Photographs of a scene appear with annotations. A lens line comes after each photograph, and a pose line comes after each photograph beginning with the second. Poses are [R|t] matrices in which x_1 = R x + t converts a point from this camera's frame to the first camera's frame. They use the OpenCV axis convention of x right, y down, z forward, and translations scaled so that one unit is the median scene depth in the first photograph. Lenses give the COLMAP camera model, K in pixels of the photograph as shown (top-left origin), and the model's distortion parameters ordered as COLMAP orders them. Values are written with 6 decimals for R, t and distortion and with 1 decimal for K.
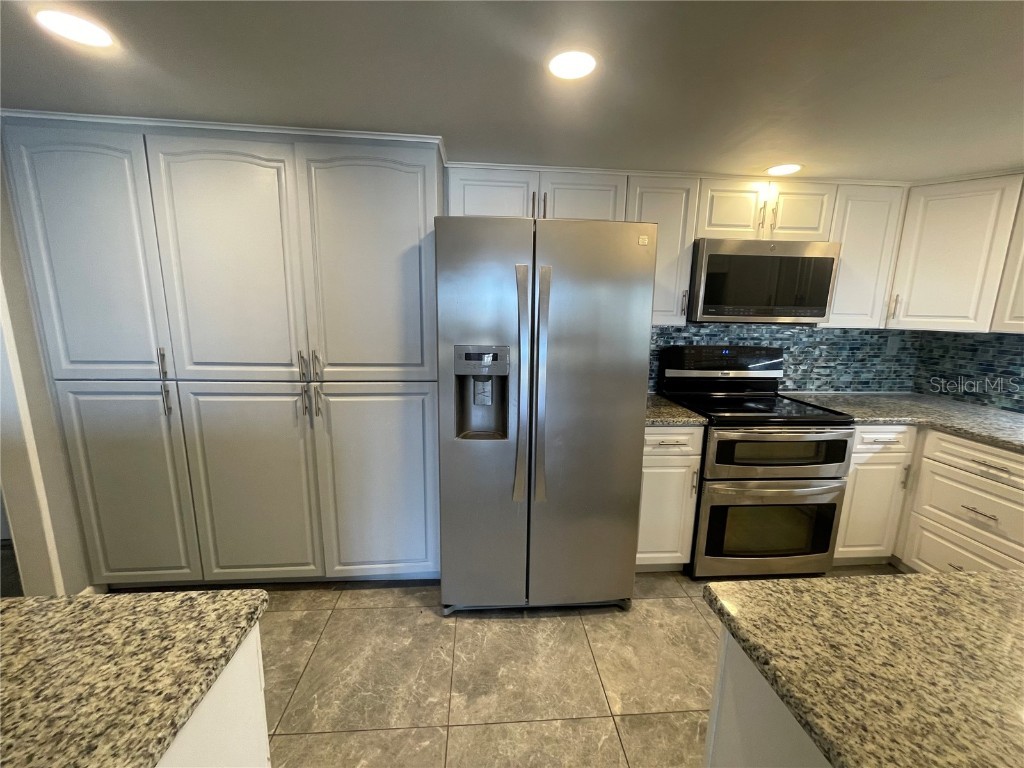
lens RADIAL K [[416.2, 0, 512.0], [0, 416.2, 384.0], [0, 0, 1]] dist [-0.002877, -0.000378]
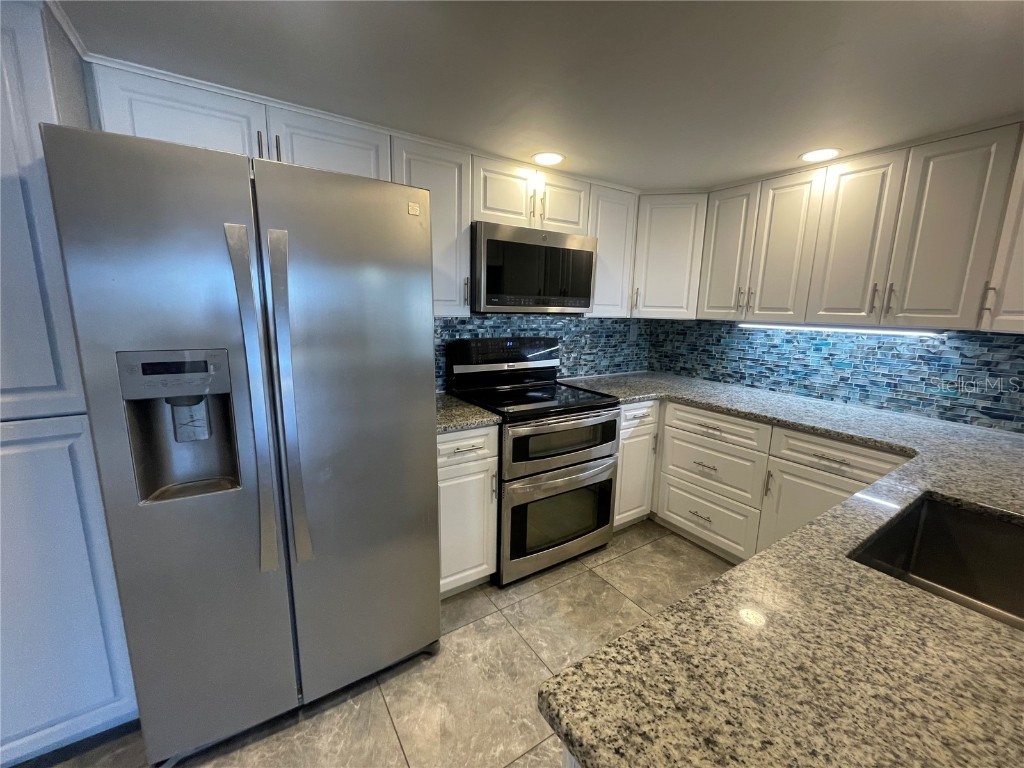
lens RADIAL K [[416.2, 0, 512.0], [0, 416.2, 384.0], [0, 0, 1]] dist [-0.002877, -0.000378]
pose [[0.877540, -0.086712, 0.471598, 0.056190], [0.082465, 0.996151, 0.029713, -0.013220], [-0.472359, 0.012816, 0.881313, 0.157817]]
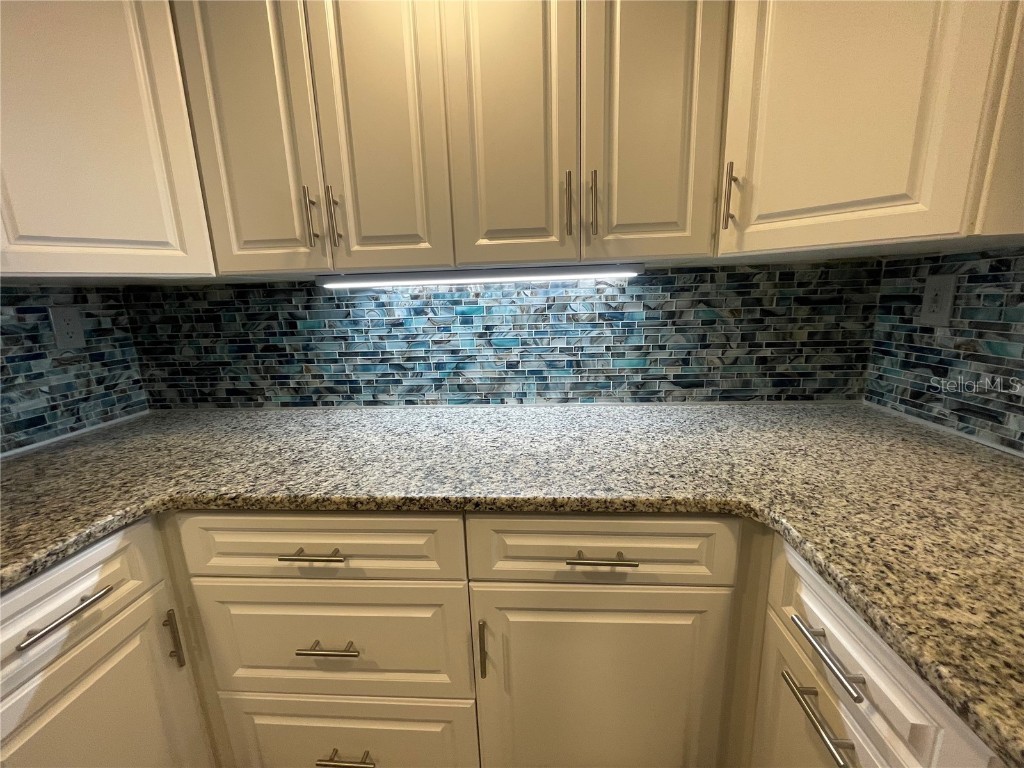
lens RADIAL K [[416.2, 0, 512.0], [0, 416.2, 384.0], [0, 0, 1]] dist [-0.002877, -0.000378]
pose [[0.153127, -0.228878, 0.961336, 0.695545], [0.215720, 0.957090, 0.193505, -0.020774], [-0.964374, 0.177749, 0.195930, 0.583020]]
